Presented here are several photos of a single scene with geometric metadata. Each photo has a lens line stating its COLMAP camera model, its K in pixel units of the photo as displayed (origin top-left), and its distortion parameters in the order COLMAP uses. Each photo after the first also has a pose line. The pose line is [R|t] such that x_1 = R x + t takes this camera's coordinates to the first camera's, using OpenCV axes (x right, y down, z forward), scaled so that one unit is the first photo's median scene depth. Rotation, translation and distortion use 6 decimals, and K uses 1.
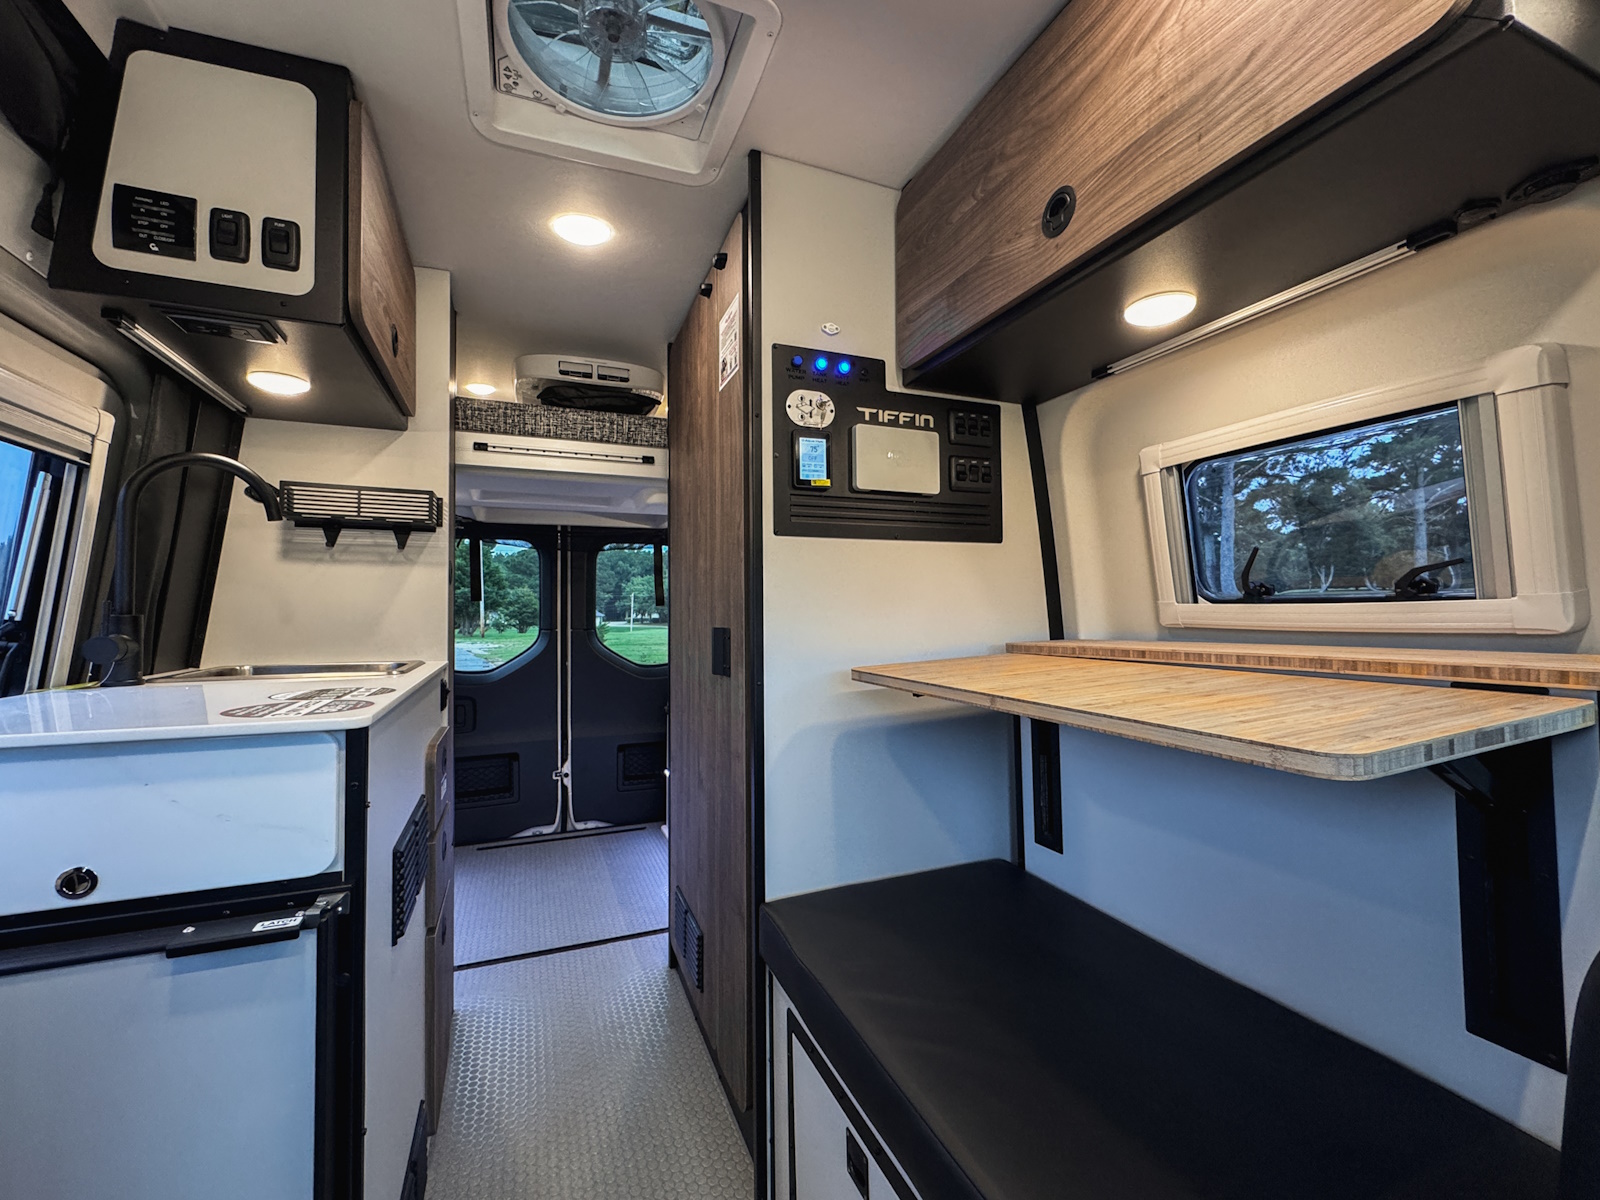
lens RADIAL K [[668.2, 0, 800.0], [0, 668.2, 600.0], [0, 0, 1]] dist [-0.000793, -0.000559]
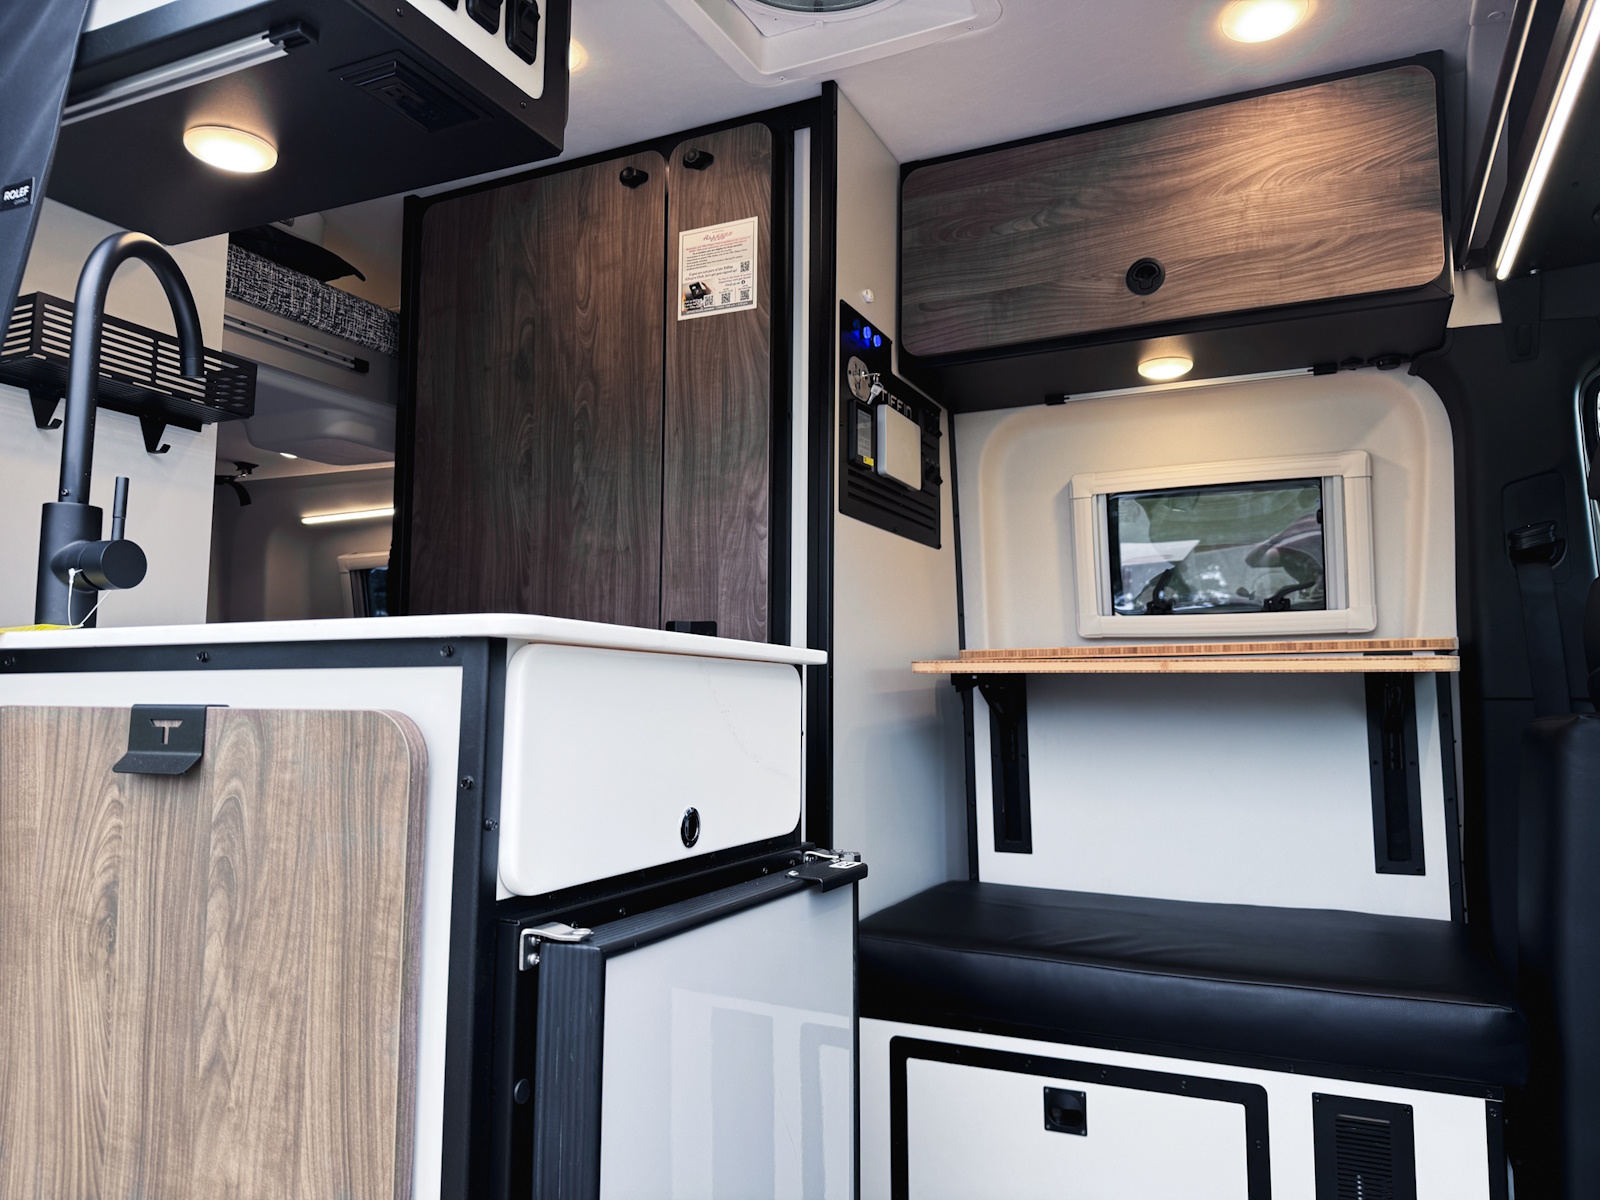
lens RADIAL K [[1129.9, 0, 800.0], [0, 1129.9, 600.0], [0, 0, 1]] dist [0.079253, -0.103654]
pose [[0.738416, 0.070722, 0.670627, -1.082204], [-0.020518, 0.996381, -0.082482, 0.145915], [-0.674033, 0.047146, 0.737195, -0.067067]]
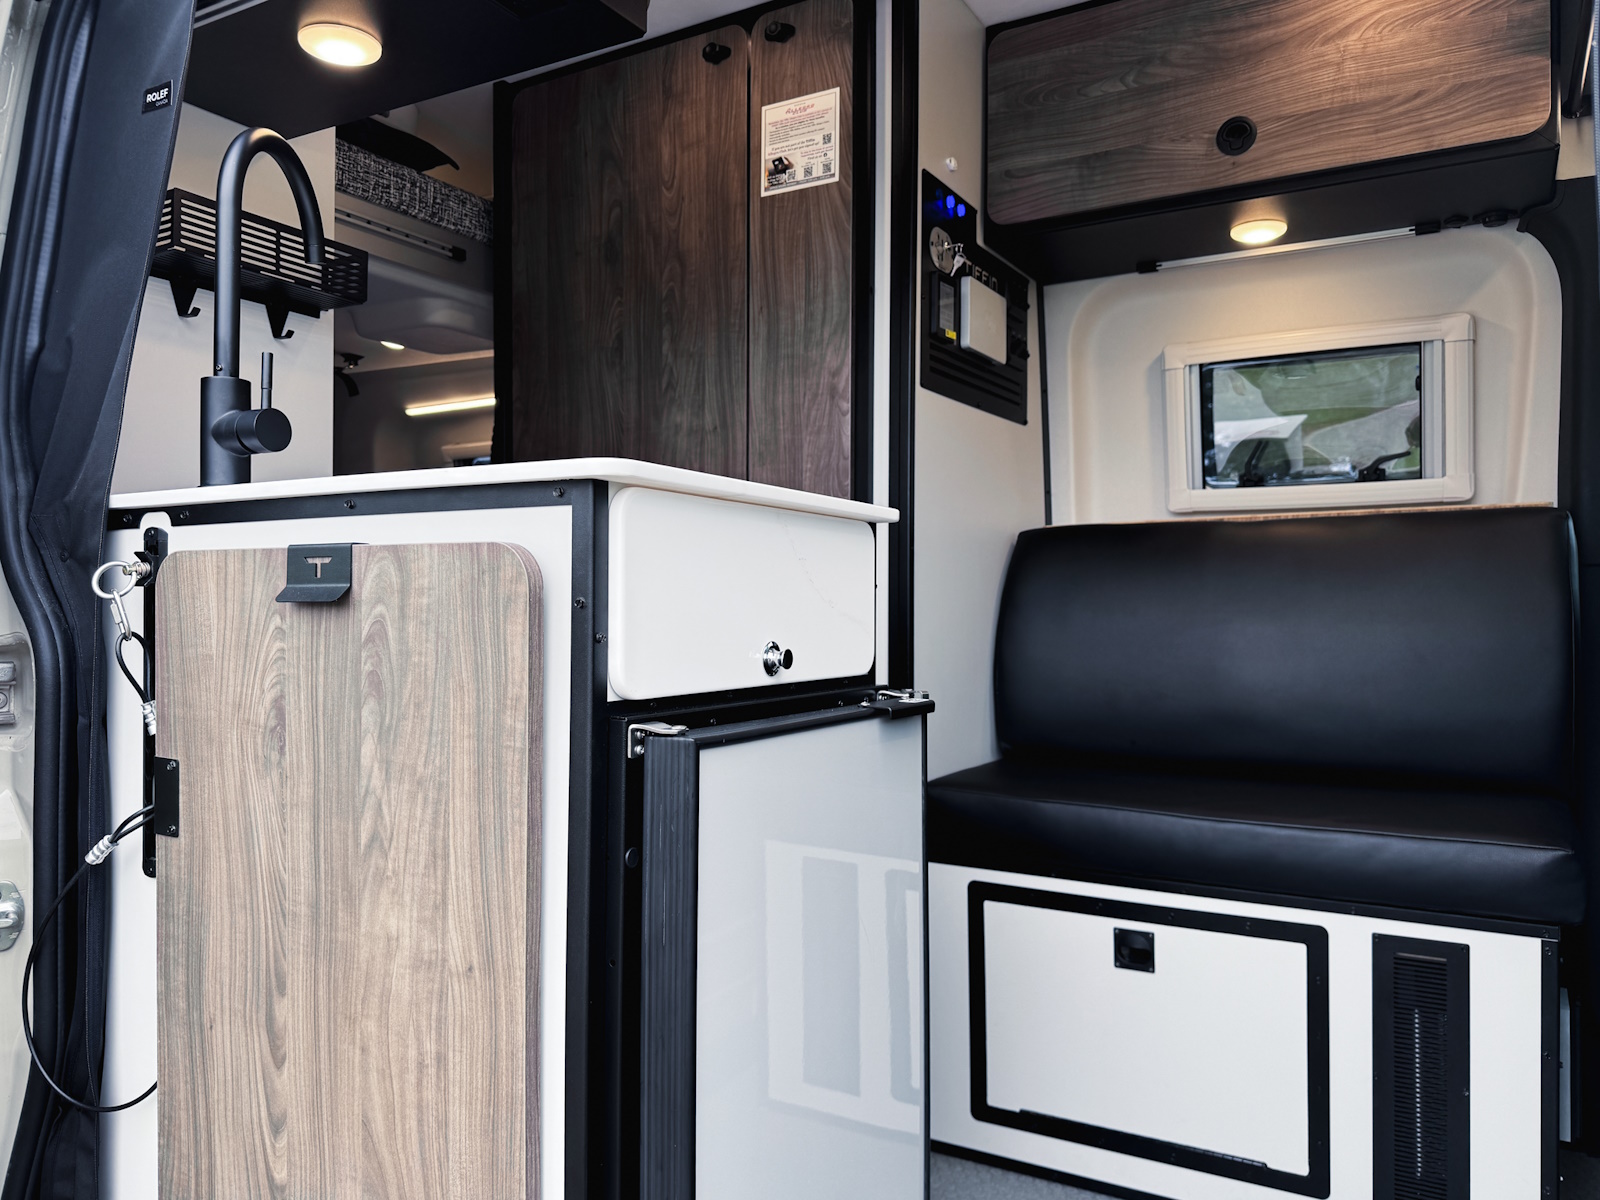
lens RADIAL K [[1155.3, 0, 798.5], [0, 1155.3, 606.7], [0, 0, 1]] dist [0.079272, -0.131376]
pose [[0.793510, 0.006993, 0.608517, -1.124494], [-0.016538, 0.999812, 0.010075, 0.189445], [-0.608332, -0.018058, 0.793477, -0.145928]]
